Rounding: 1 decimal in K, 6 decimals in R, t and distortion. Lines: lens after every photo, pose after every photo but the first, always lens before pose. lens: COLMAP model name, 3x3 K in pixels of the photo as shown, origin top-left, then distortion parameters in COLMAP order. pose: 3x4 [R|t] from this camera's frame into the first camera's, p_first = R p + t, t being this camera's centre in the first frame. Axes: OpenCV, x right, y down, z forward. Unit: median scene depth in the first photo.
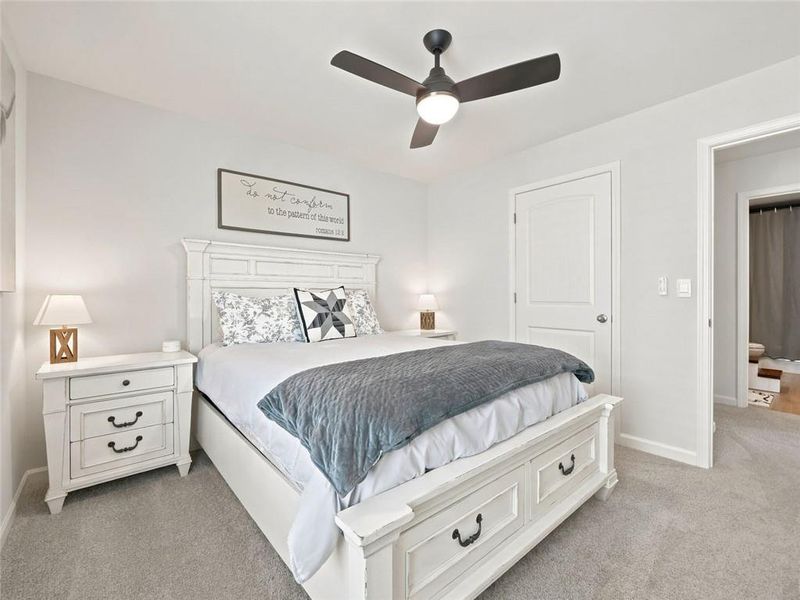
lens RADIAL K [[362.6, 0, 394.9], [0, 362.6, 296.7], [0, 0, 1]] dist [0.001224, 0.000213]
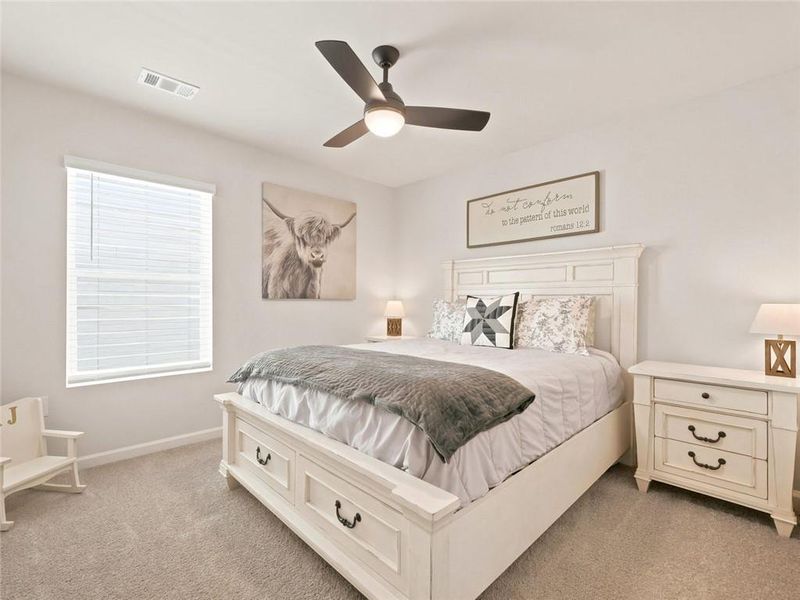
lens RADIAL K [[368.2, 0, 400.6], [0, 368.2, 307.5], [0, 0, 1]] dist [0.000266, 0.000420]
pose [[0.083039, 0.019191, -0.996361, 0.658189], [-0.012706, 0.999754, 0.018197, -0.003035], [0.996465, 0.011148, 0.083263, 0.560499]]
